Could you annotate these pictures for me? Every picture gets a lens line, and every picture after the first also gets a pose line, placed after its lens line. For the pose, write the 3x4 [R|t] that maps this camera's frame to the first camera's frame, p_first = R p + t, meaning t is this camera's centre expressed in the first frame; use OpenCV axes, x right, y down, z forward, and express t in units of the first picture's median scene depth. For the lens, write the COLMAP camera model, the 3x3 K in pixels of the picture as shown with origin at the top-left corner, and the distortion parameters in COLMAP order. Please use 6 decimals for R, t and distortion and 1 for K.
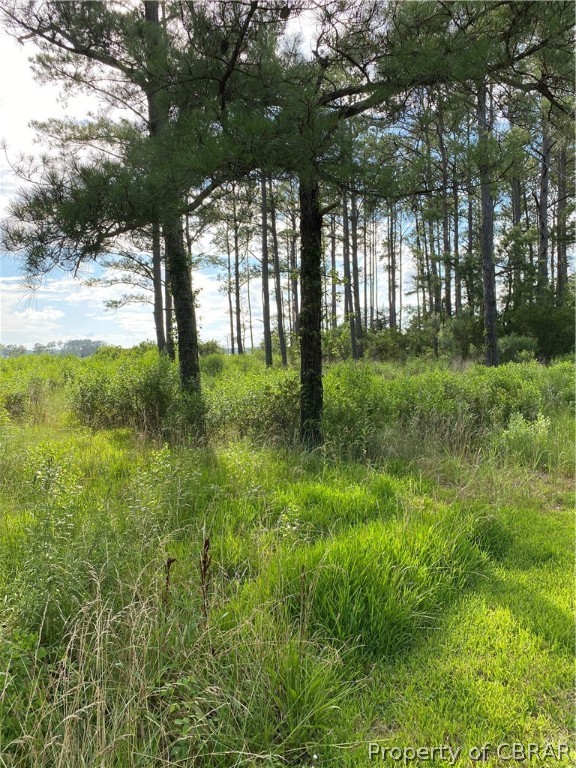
lens RADIAL K [[622.9, 0, 293.1], [0, 622.9, 381.3], [0, 0, 1]] dist [0.074356, -0.041243]
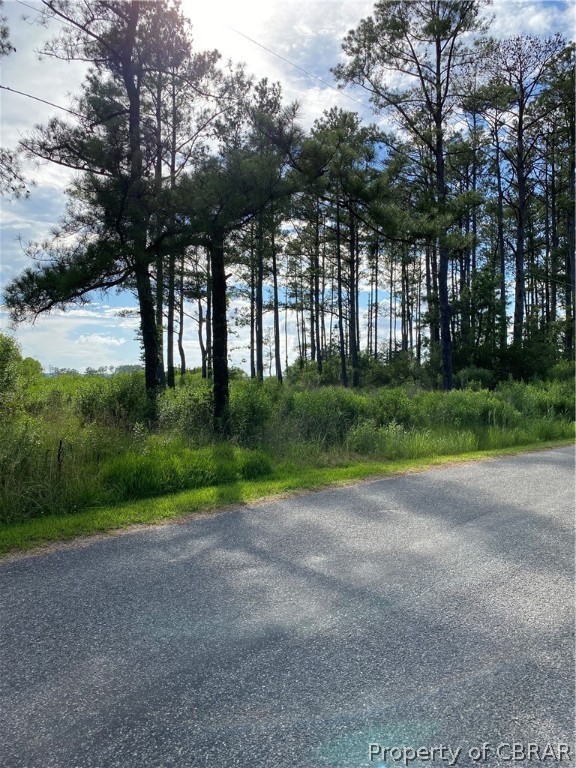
lens RADIAL K [[622.9, 0, 289.3], [0, 622.9, 386.5], [0, 0, 1]] dist [0.074356, -0.041243]
pose [[0.996646, 0.022011, -0.078817, 0.082466], [-0.024930, 0.999032, -0.036250, 0.009780], [0.077943, 0.038093, 0.996230, -0.140171]]
